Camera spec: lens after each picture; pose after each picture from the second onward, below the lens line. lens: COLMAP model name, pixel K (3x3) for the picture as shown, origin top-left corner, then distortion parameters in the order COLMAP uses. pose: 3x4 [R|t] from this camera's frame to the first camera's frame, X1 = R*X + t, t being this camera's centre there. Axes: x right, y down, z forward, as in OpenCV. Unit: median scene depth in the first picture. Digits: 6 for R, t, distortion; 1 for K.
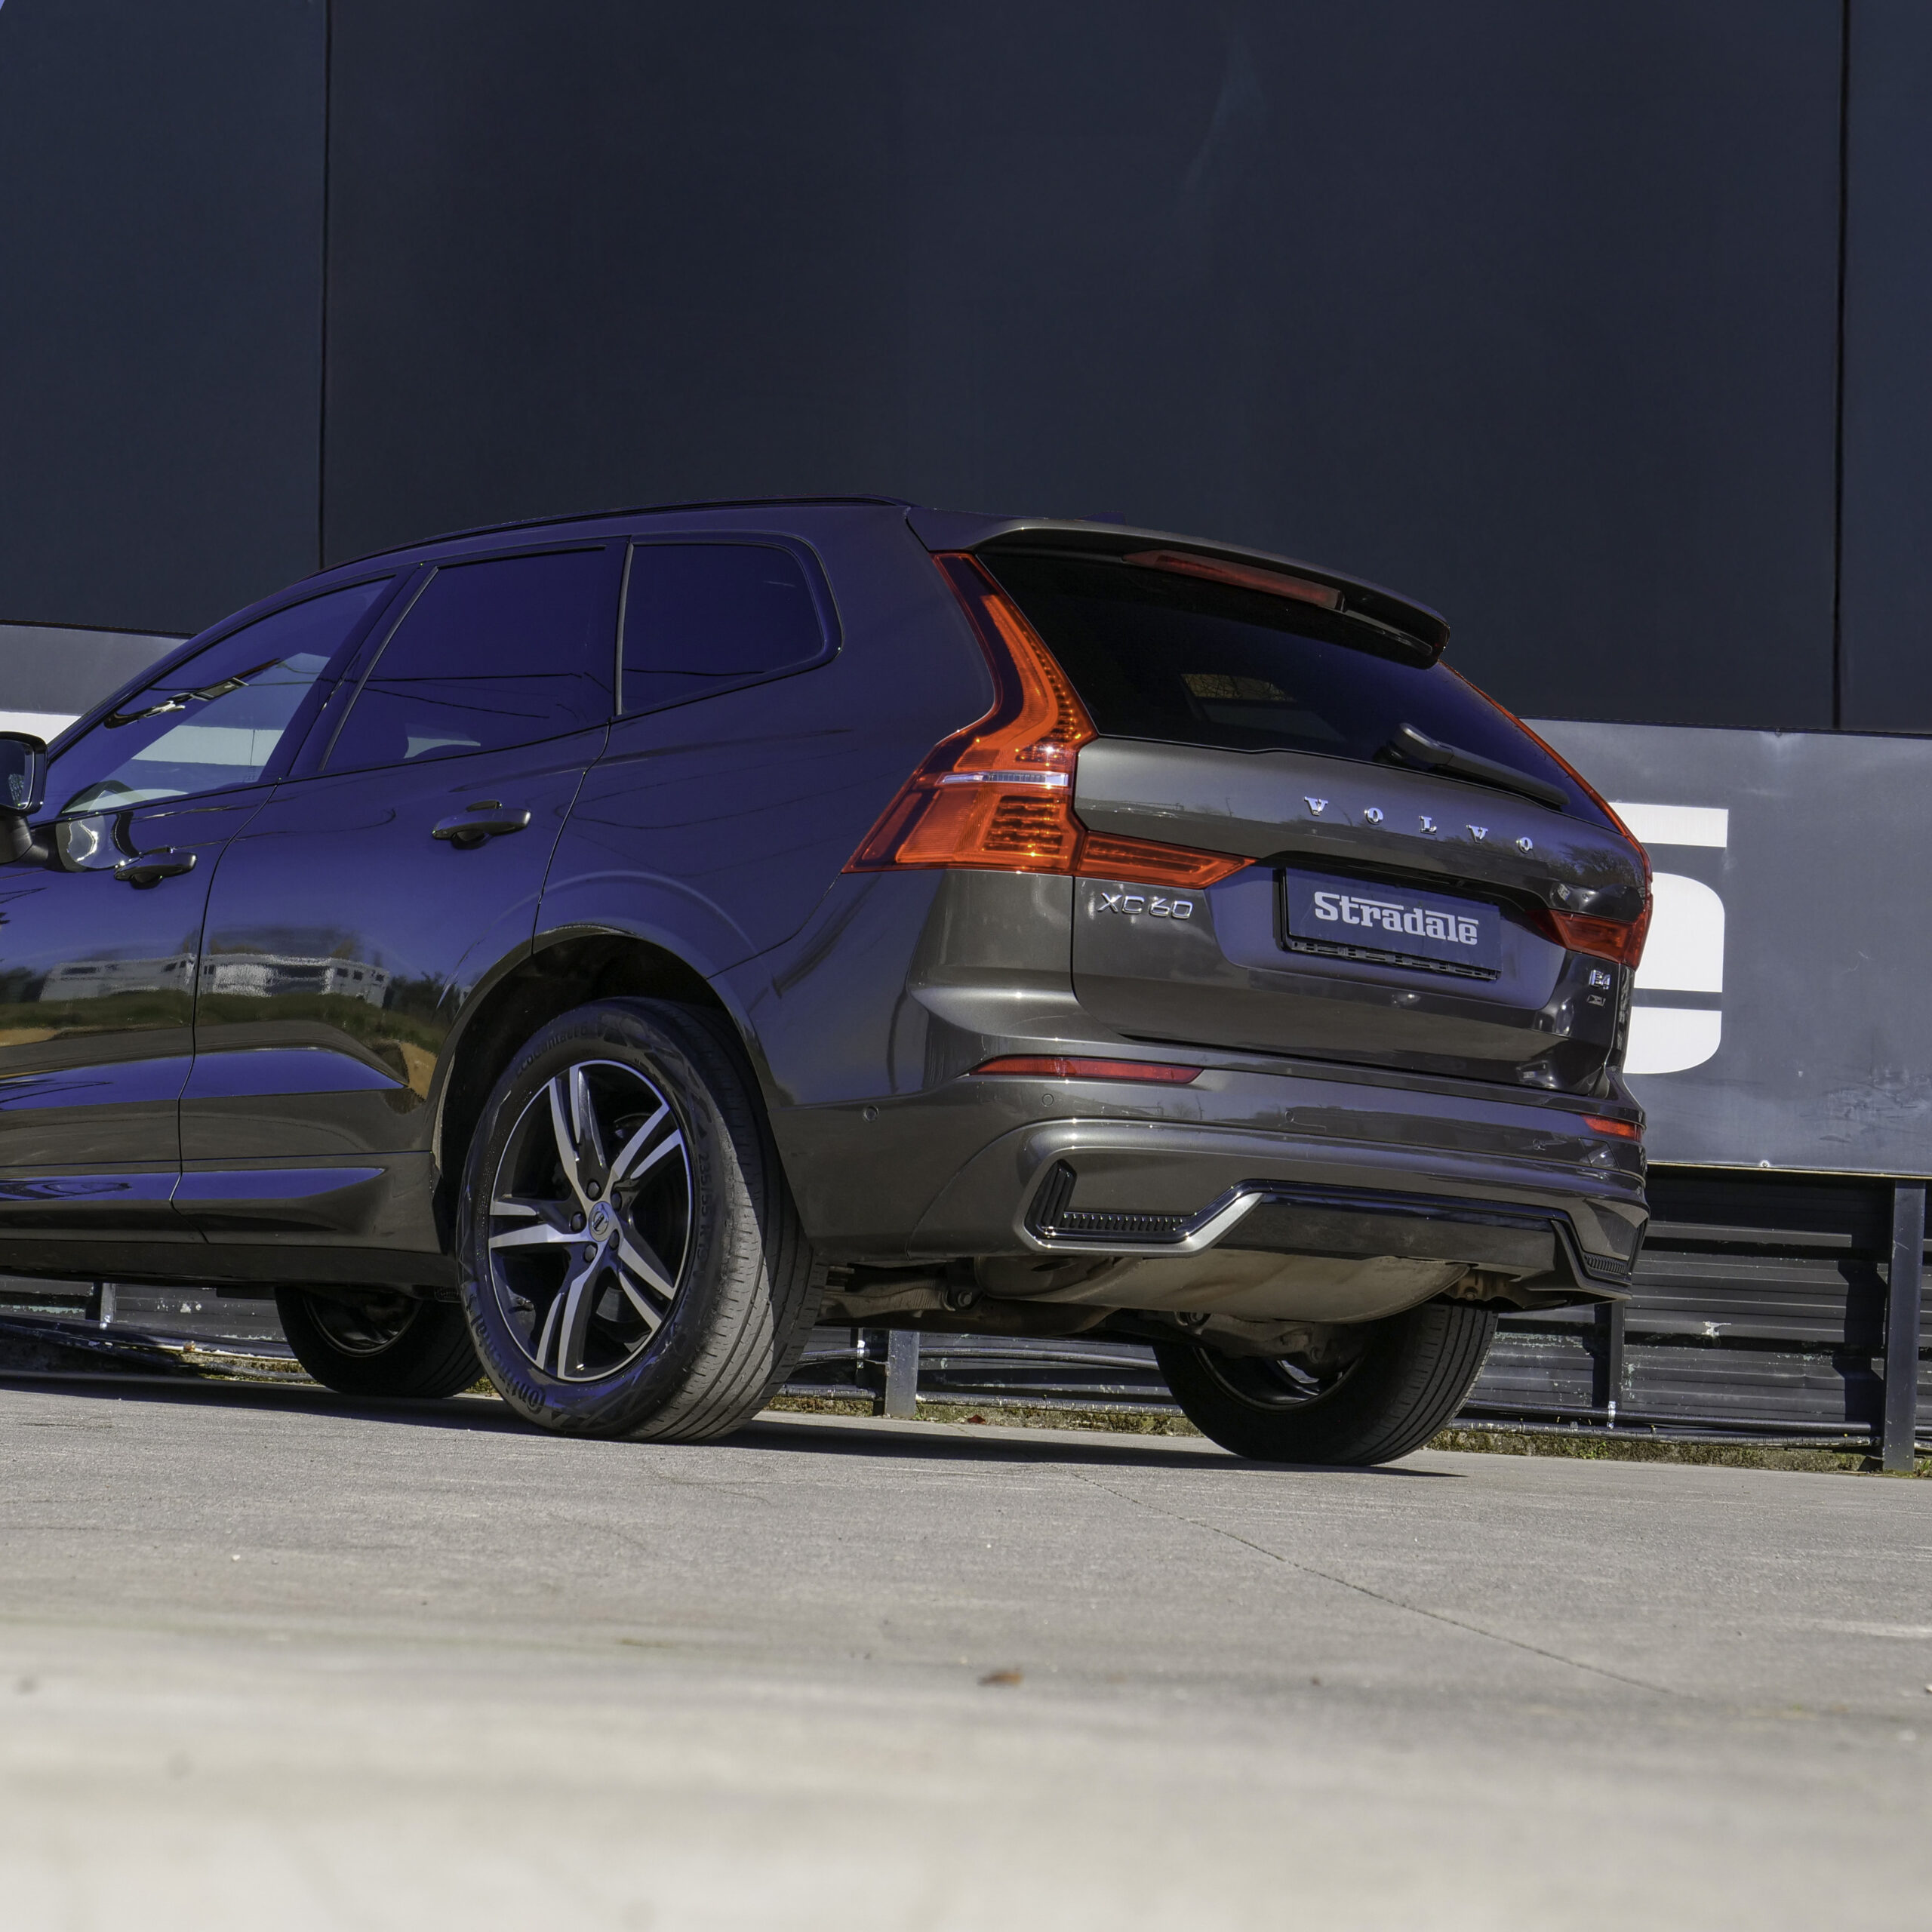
lens RADIAL K [[4525.9, 0, 972.4], [0, 4525.9, 983.4], [0, 0, 1]] dist [0.002147, 0.000000]
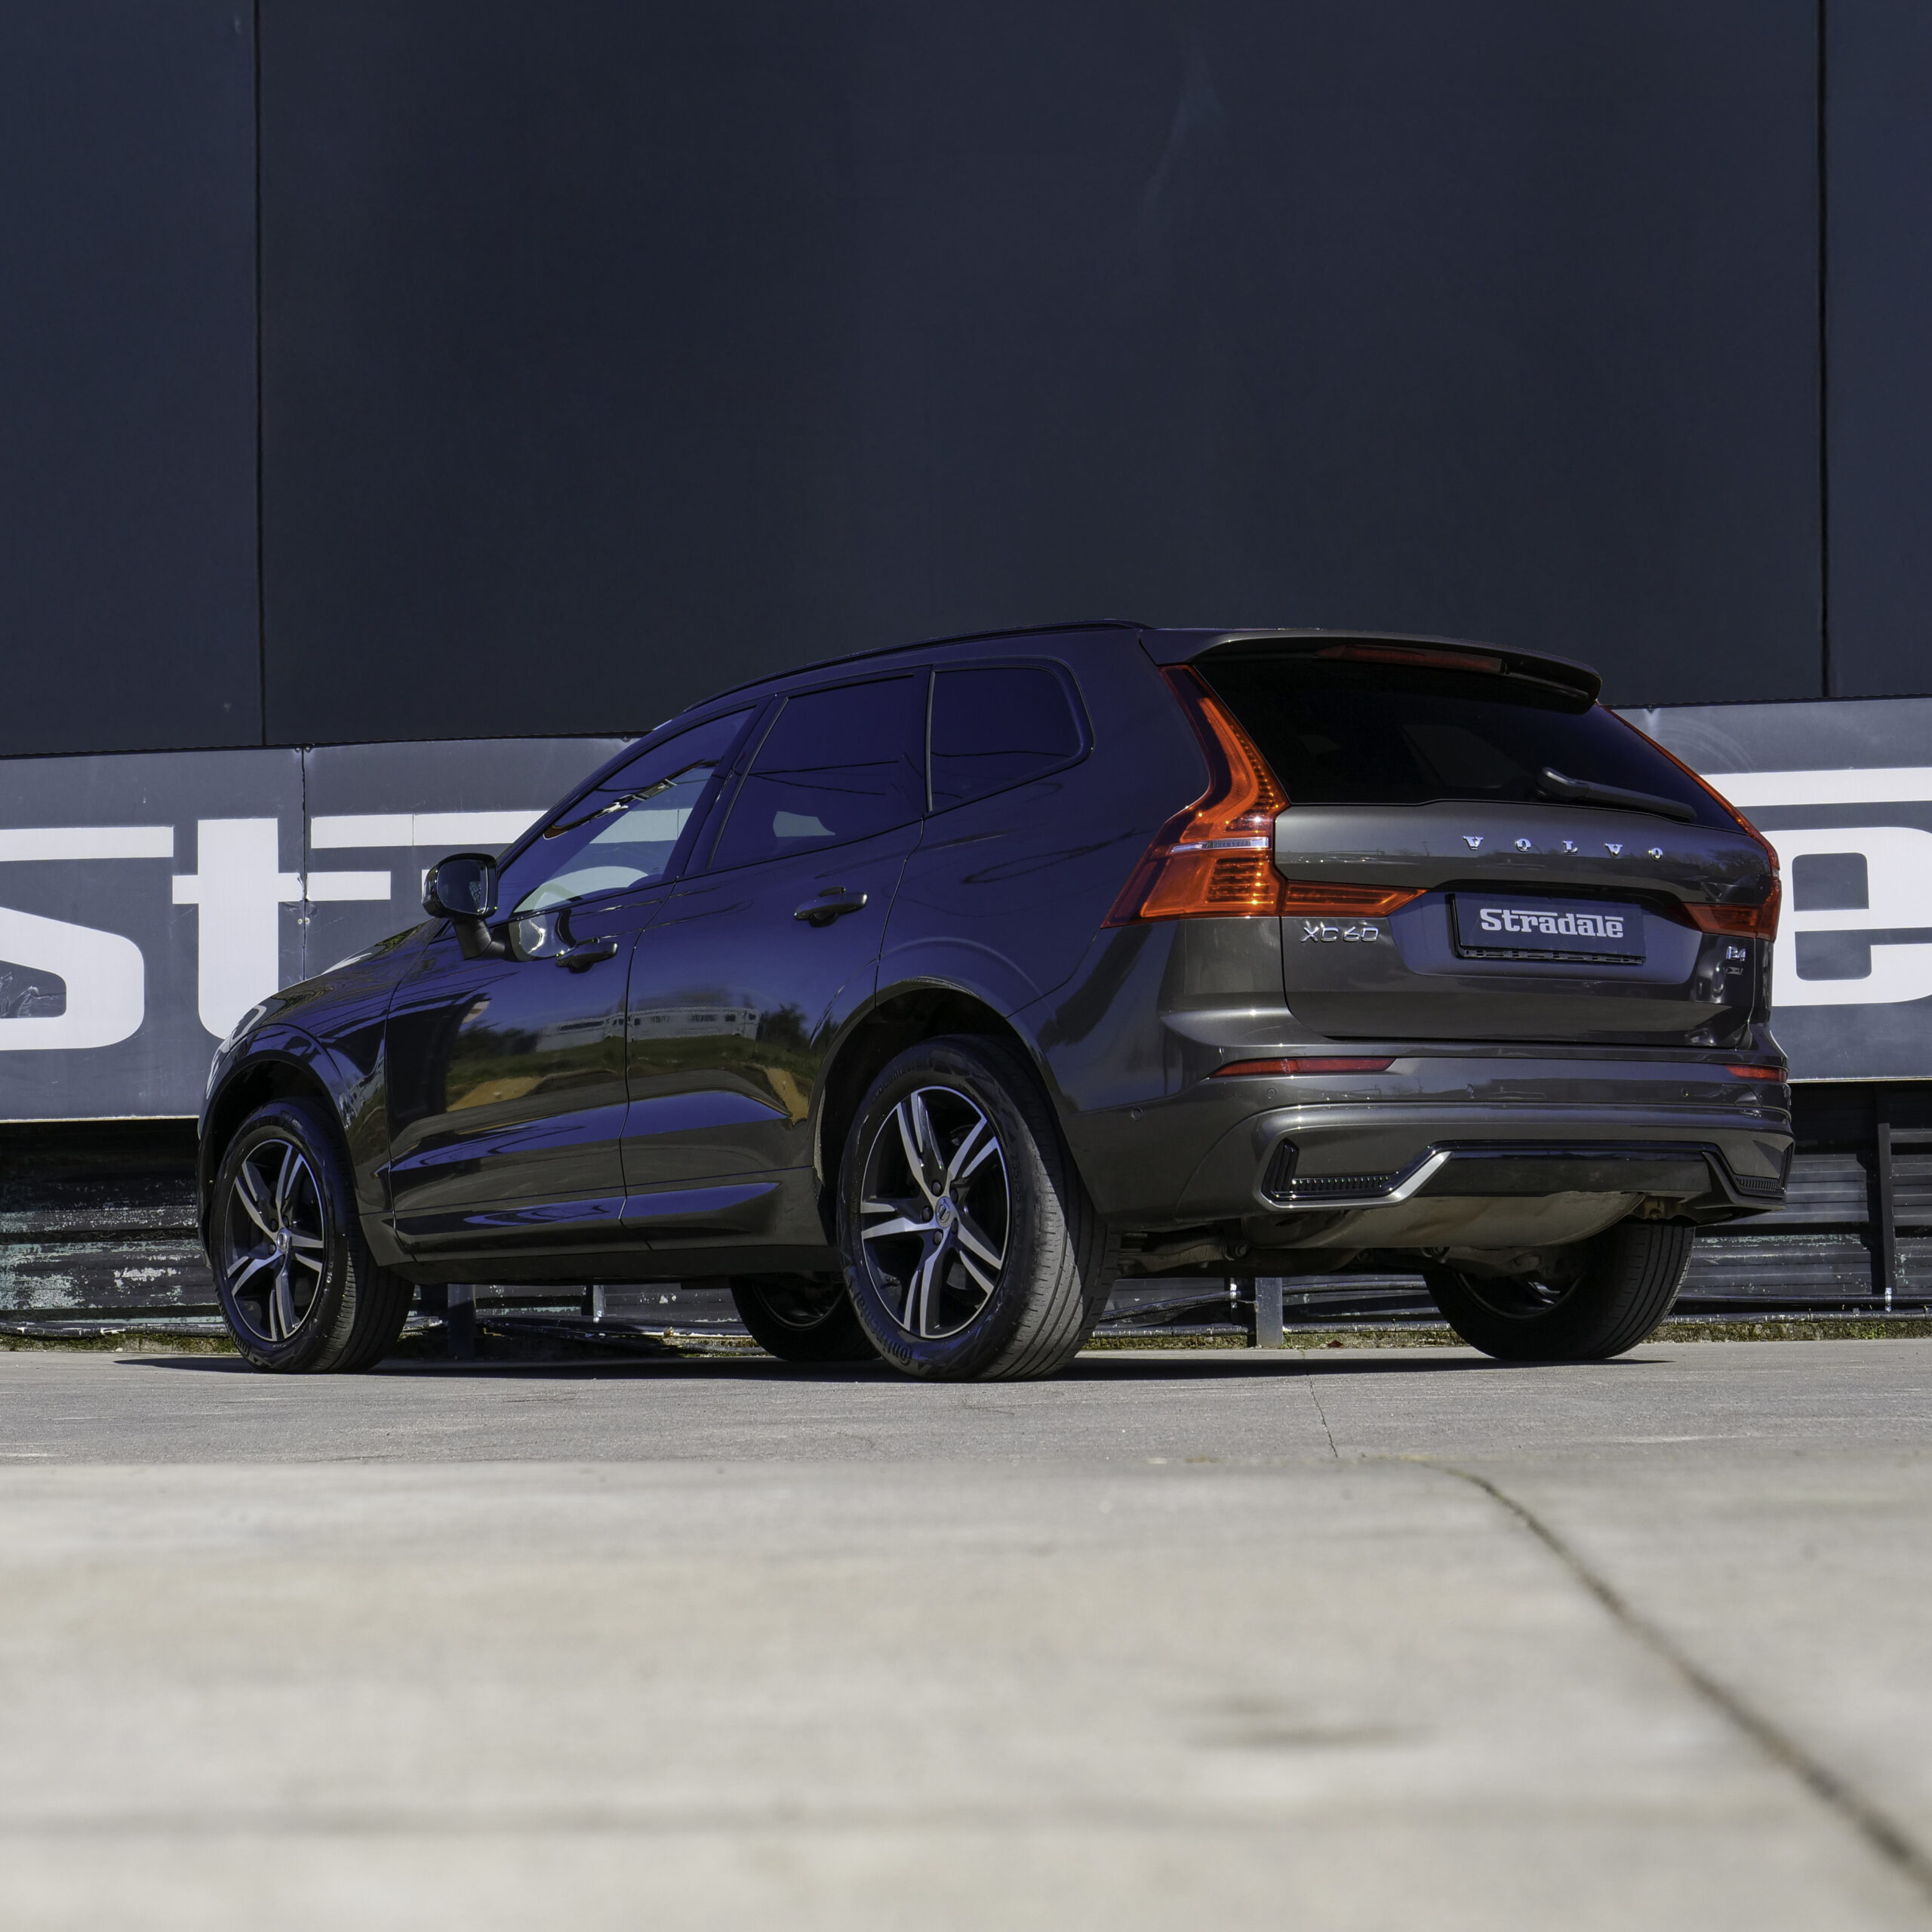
lens RADIAL K [[4525.9, 0, 965.1], [0, 4525.9, 983.9], [0, 0, 1]] dist [0.002147, 0.000000]
pose [[0.990119, -0.082329, -0.113518, 0.073374], [0.083730, 0.996459, 0.007620, -0.020653], [0.112489, -0.017050, 0.993507, -0.265073]]
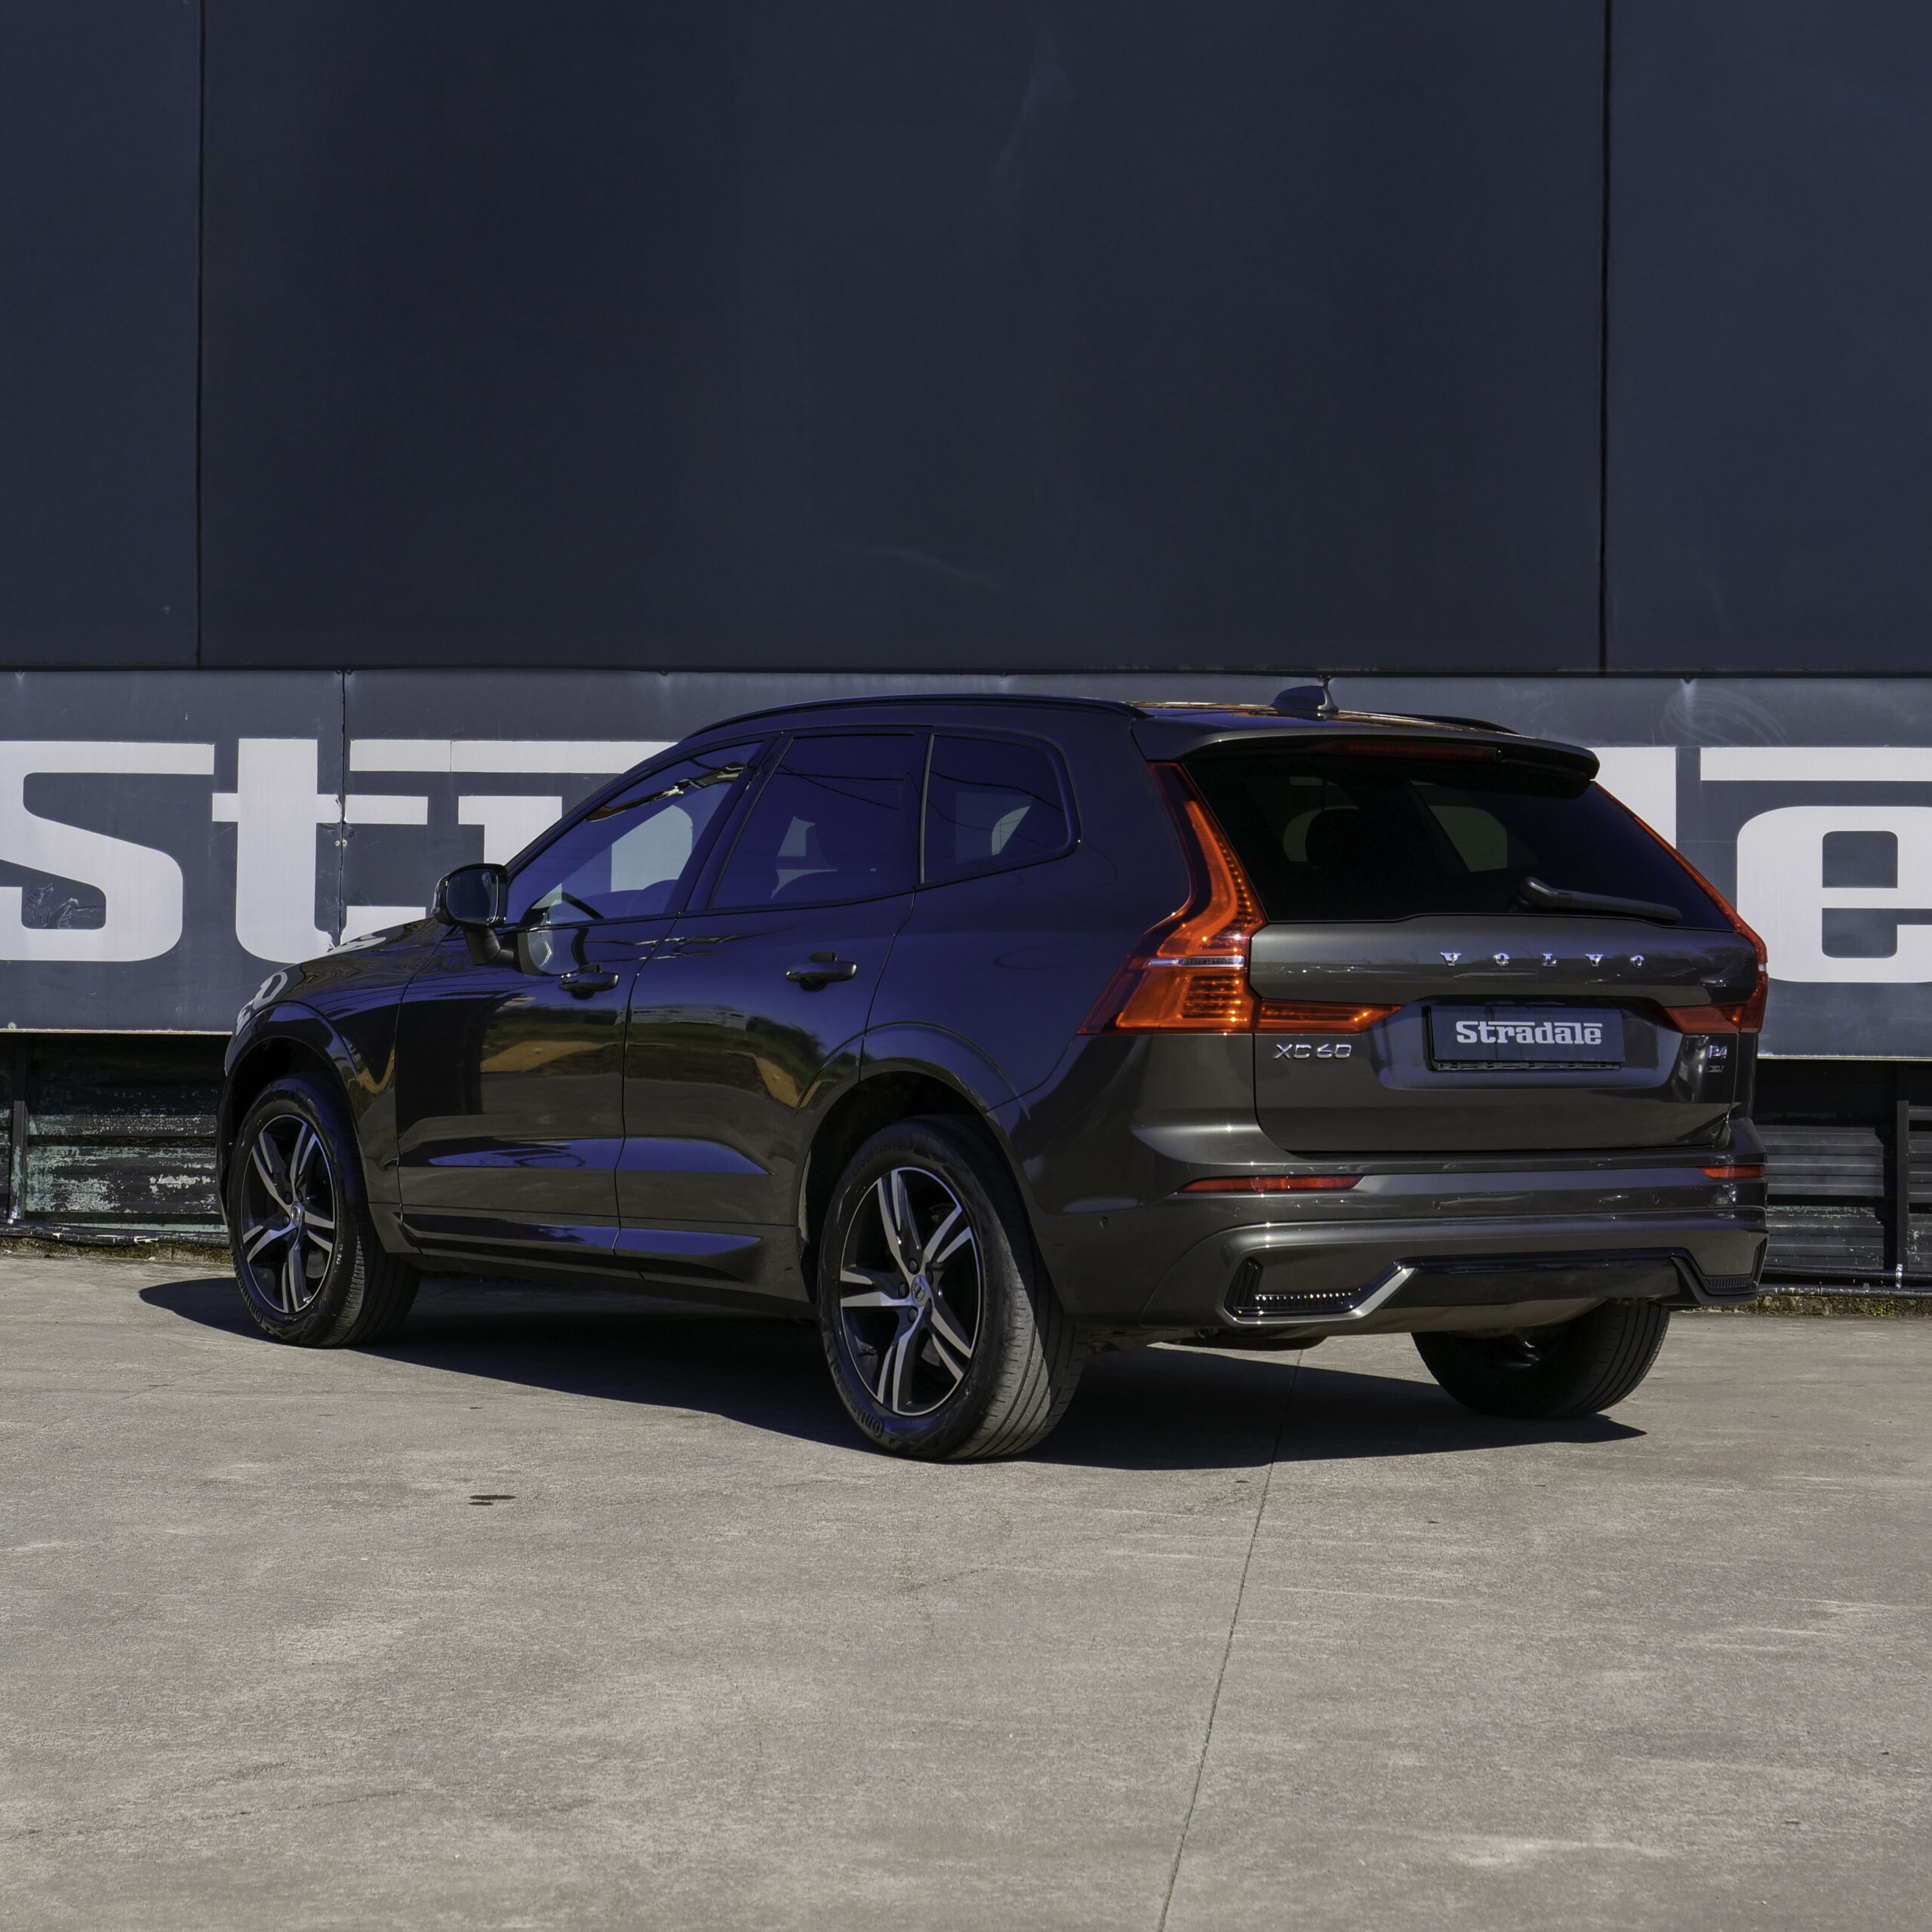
lens RADIAL K [[4525.9, 0, 971.8], [0, 4525.9, 972.4], [0, 0, 1]] dist [0.002147, 0.000000]
pose [[0.988729, -0.041381, -0.143885, 0.121825], [0.053553, 0.995211, 0.081780, -0.142070], [0.139812, -0.088564, 0.986209, -0.265730]]
